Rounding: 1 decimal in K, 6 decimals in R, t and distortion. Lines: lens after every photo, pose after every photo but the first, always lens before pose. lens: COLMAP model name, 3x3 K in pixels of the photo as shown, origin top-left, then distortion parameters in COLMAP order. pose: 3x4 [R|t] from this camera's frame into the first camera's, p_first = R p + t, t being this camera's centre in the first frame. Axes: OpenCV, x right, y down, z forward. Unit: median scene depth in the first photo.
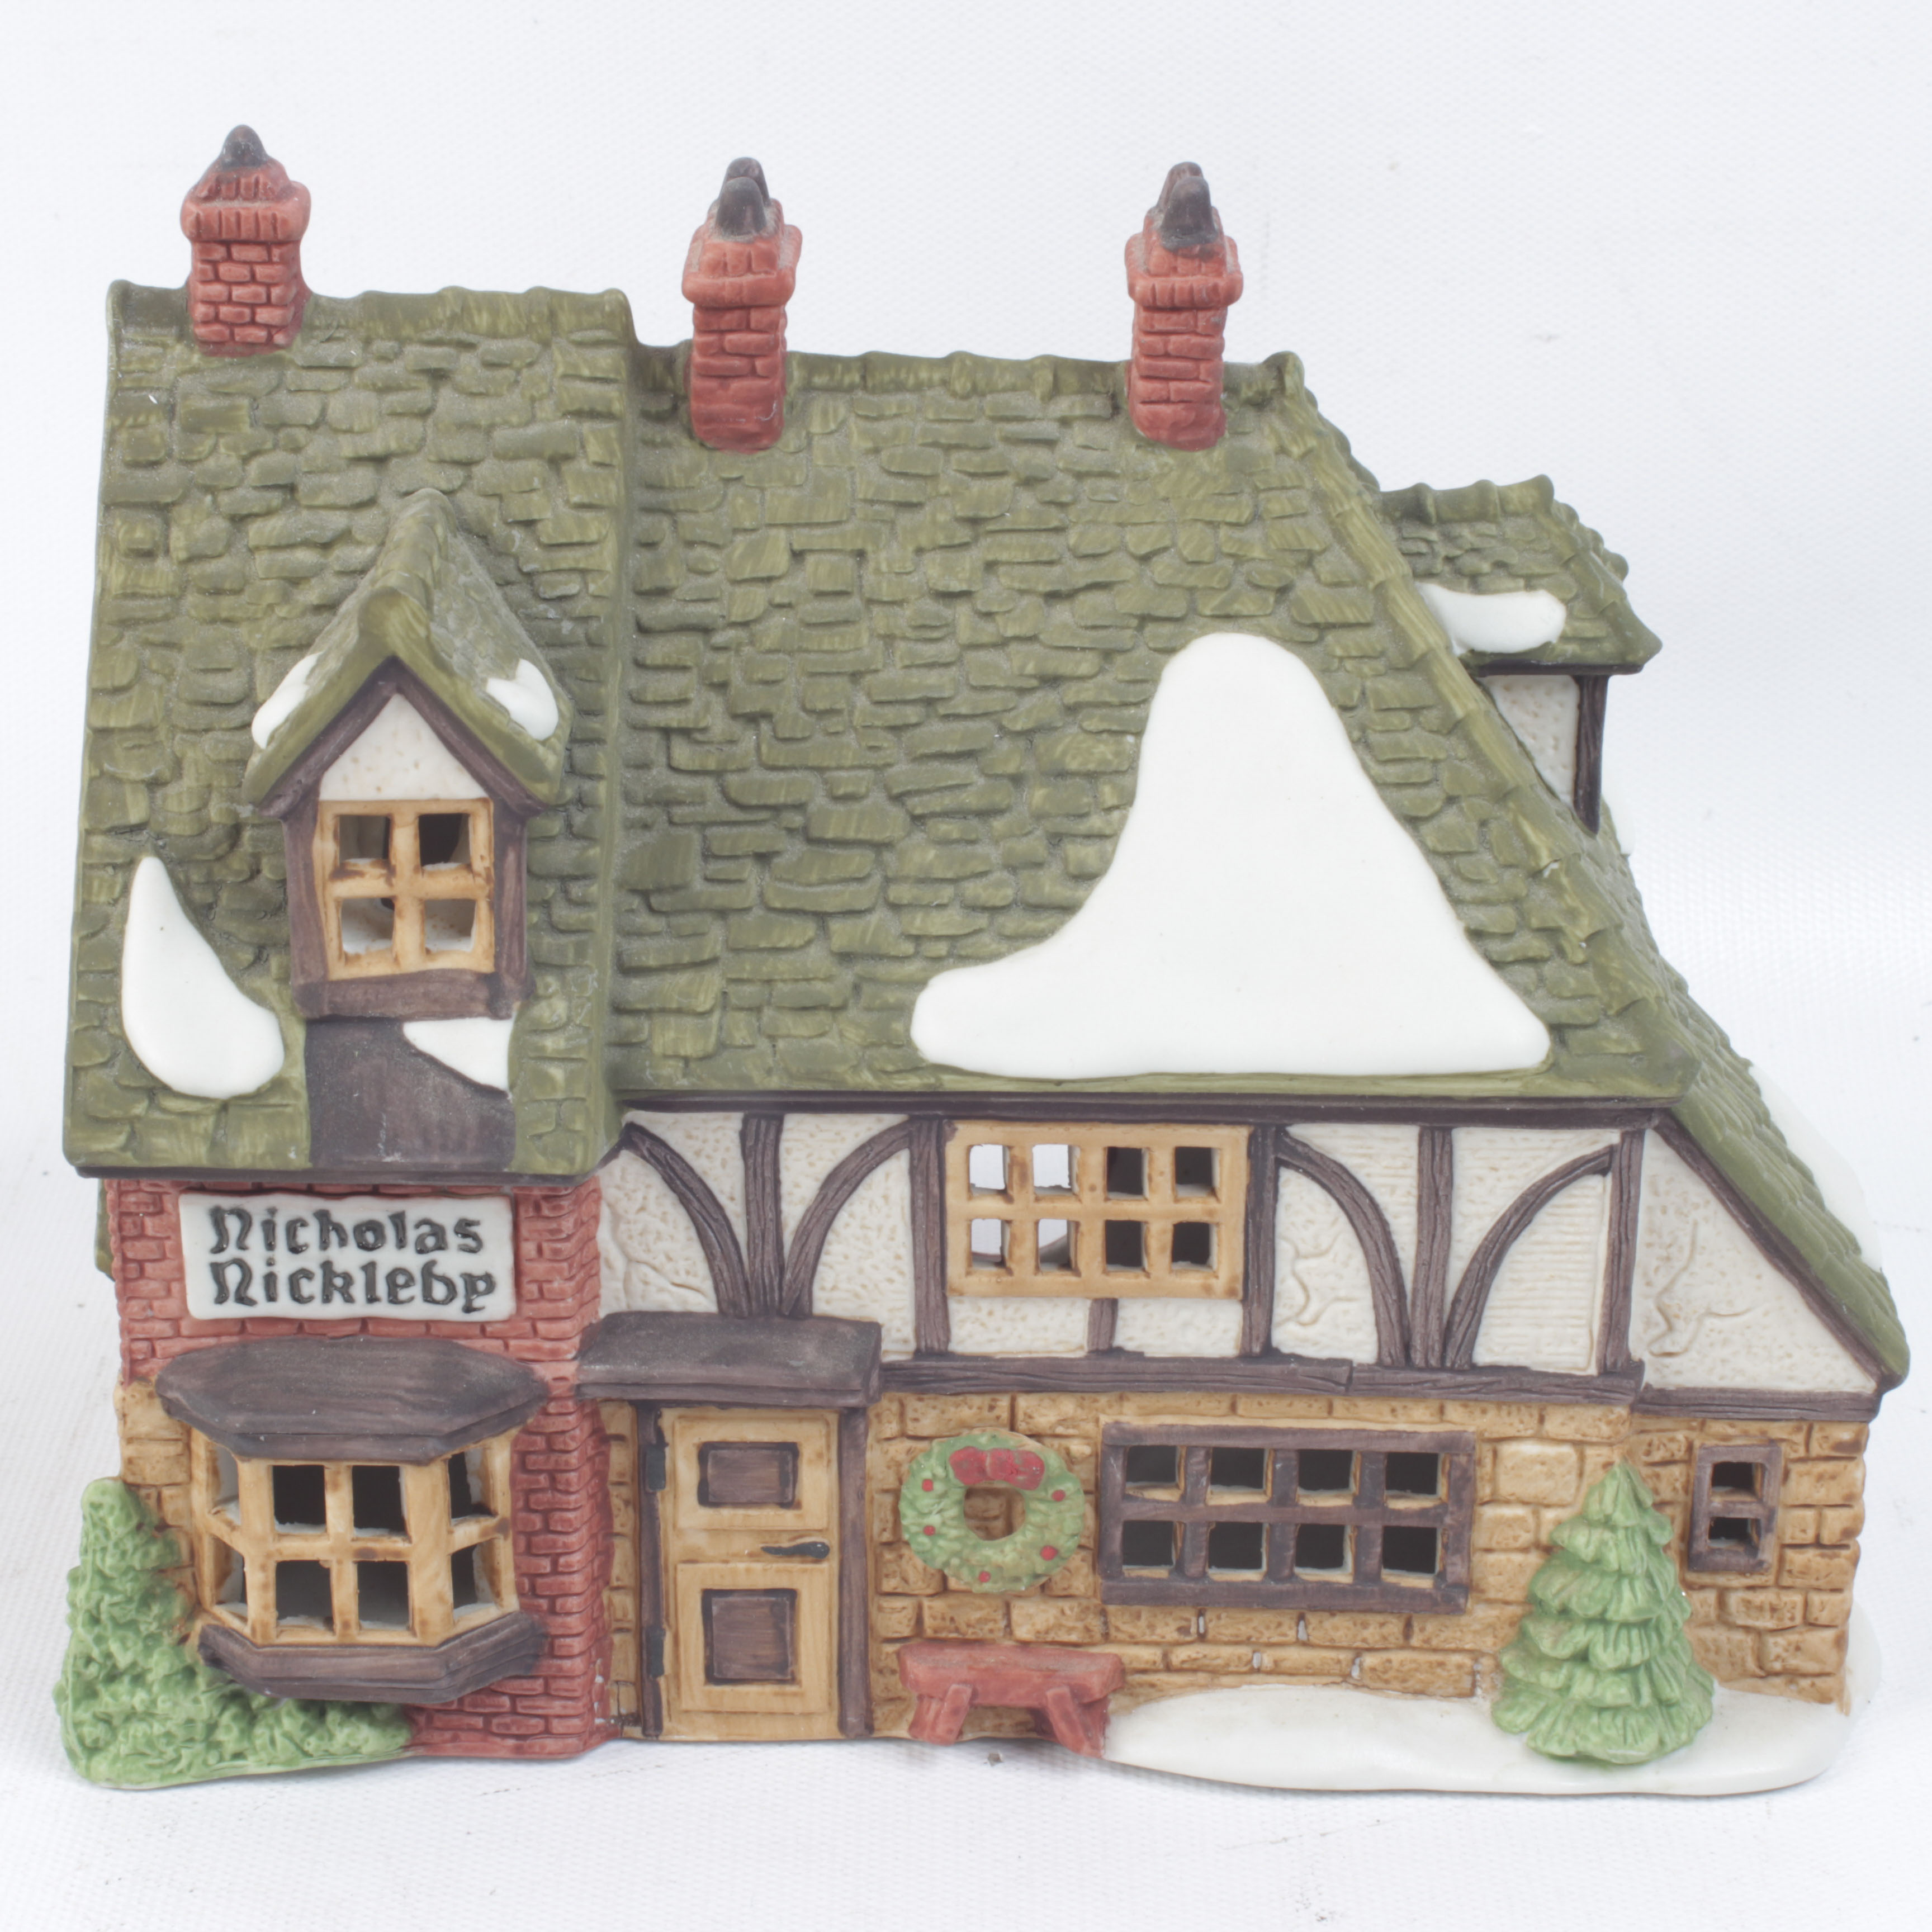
lens RADIAL K [[4785.8, 0, 966.0], [0, 4785.8, 966.0], [0, 0, 1]] dist [-0.114522, 0.024120]
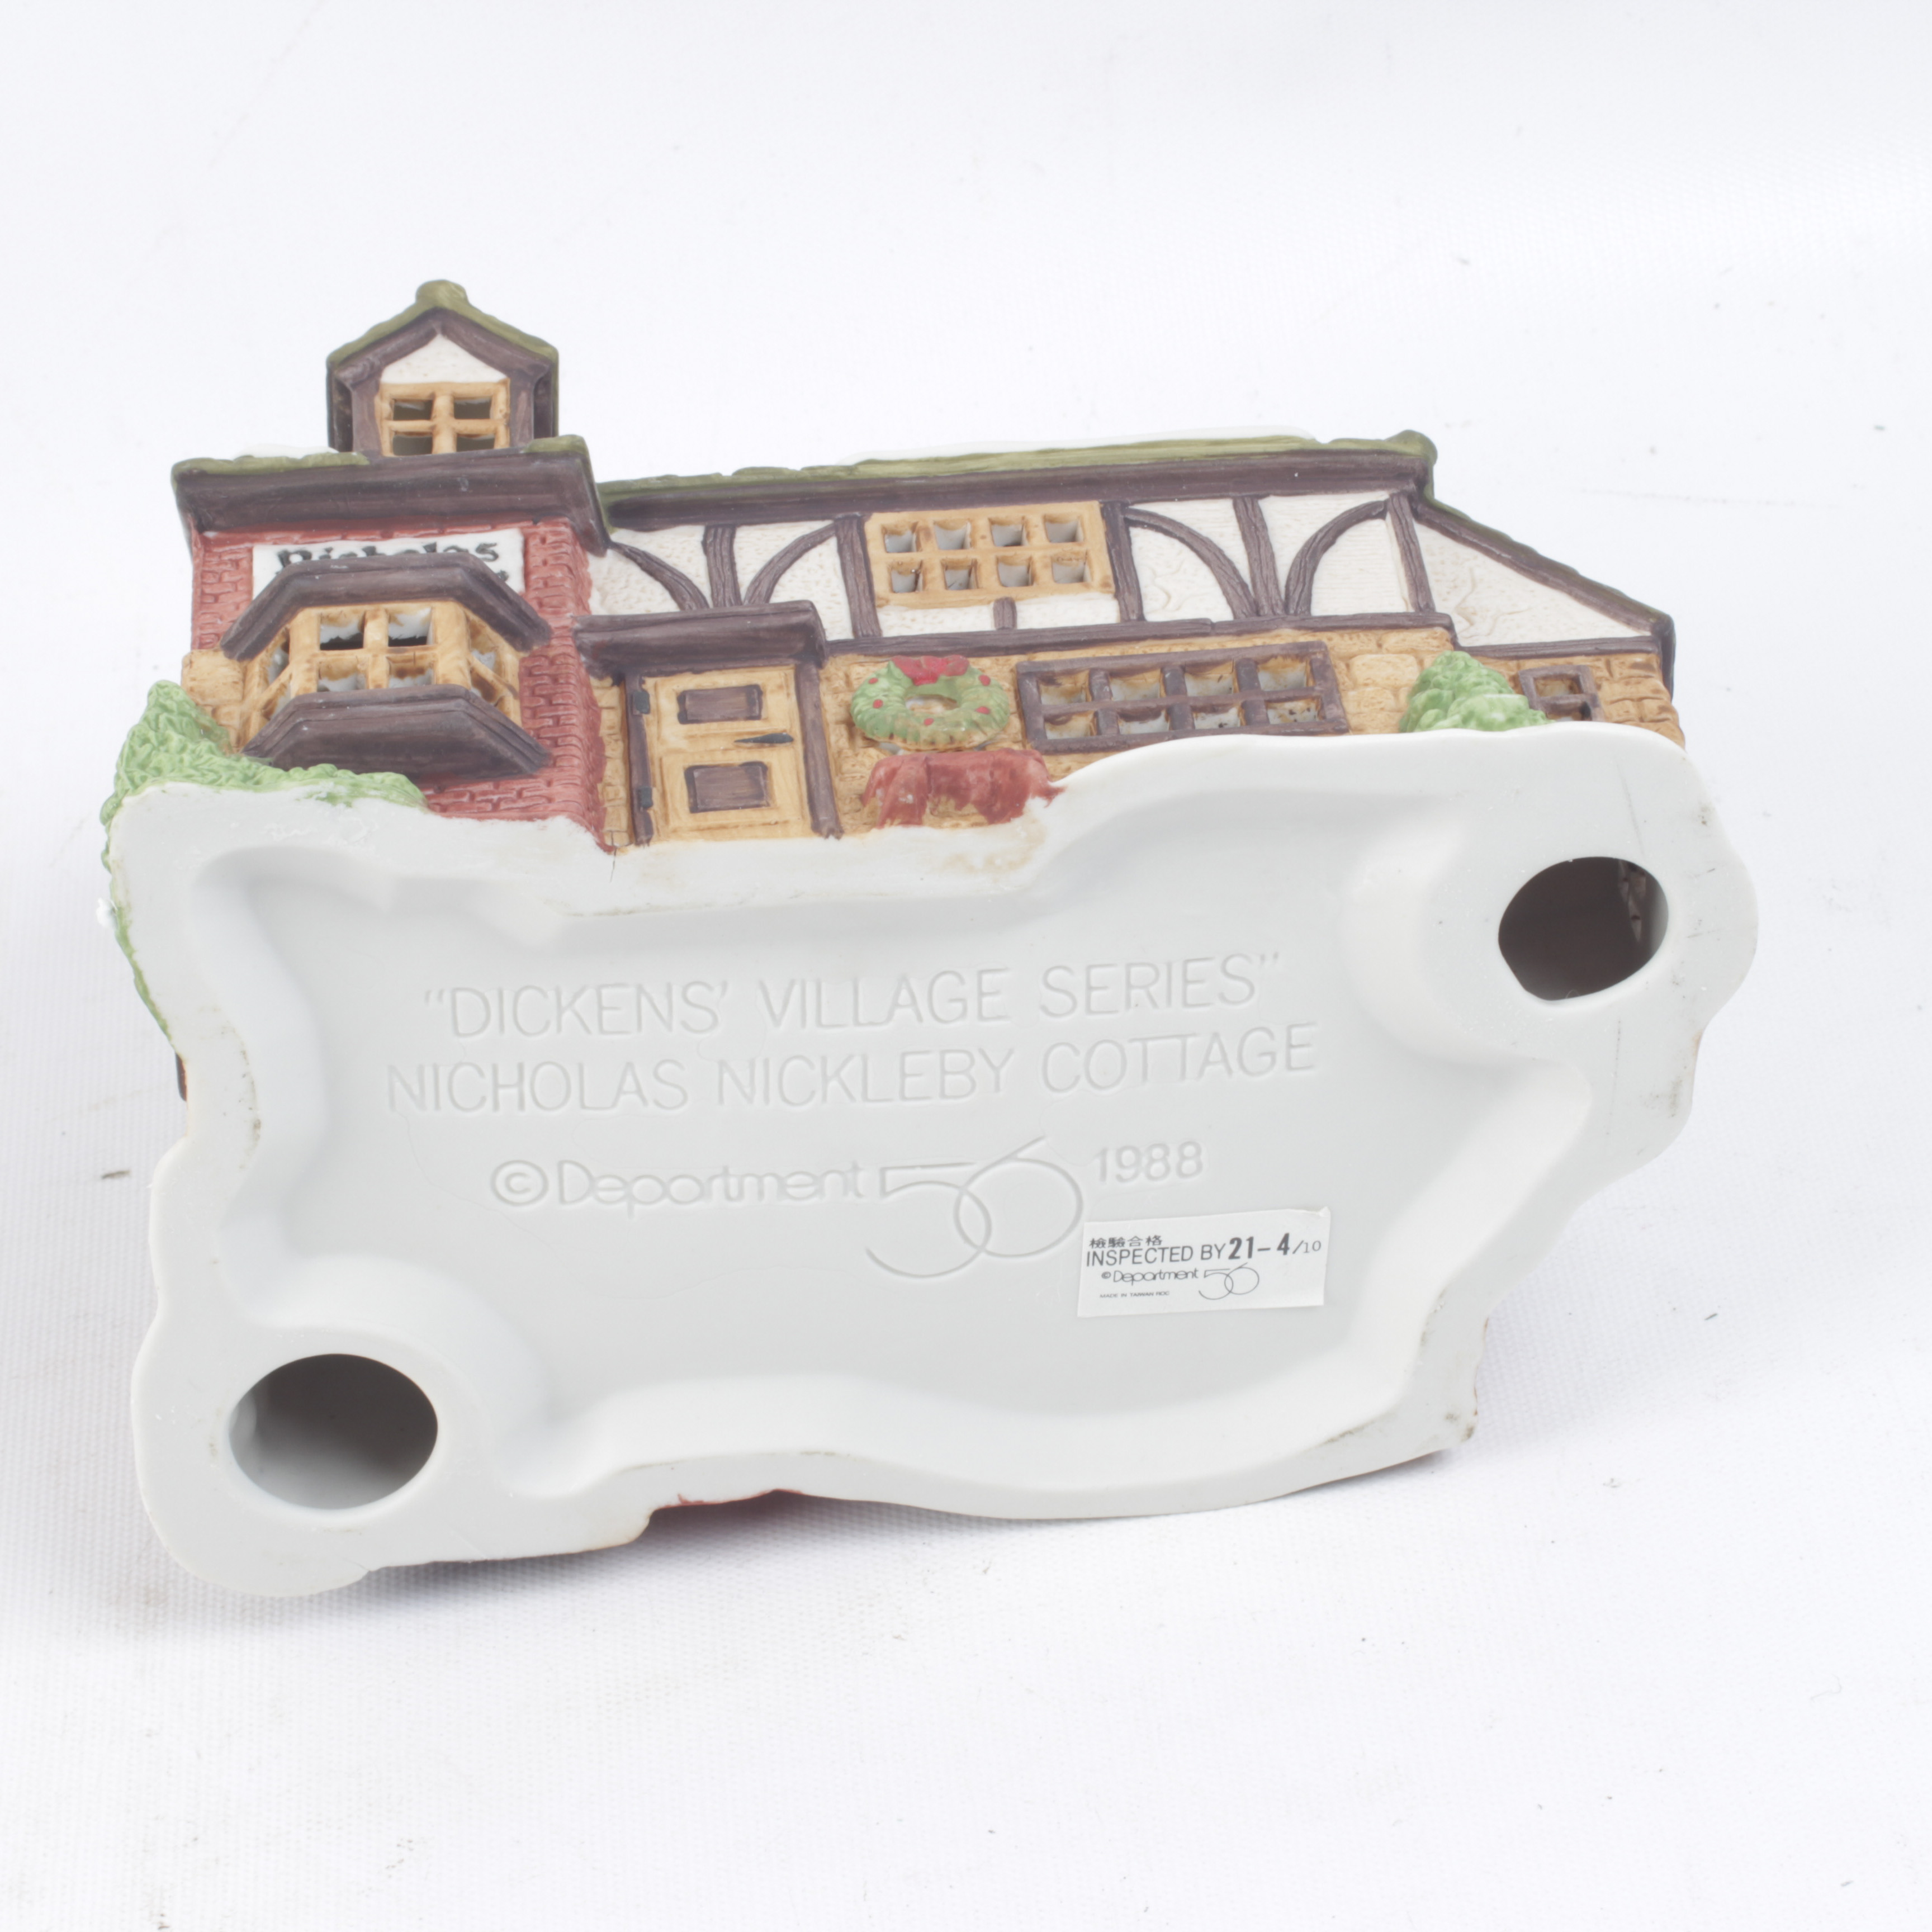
lens RADIAL K [[5611.4, 0, 966.0], [0, 5611.4, 966.0], [0, 0, 1]] dist [-0.055328, -0.480025]
pose [[0.995518, -0.040374, 0.085519, -0.107923], [0.092715, 0.238467, -0.966715, 1.485995], [0.018637, 0.970311, 0.241142, 0.745674]]
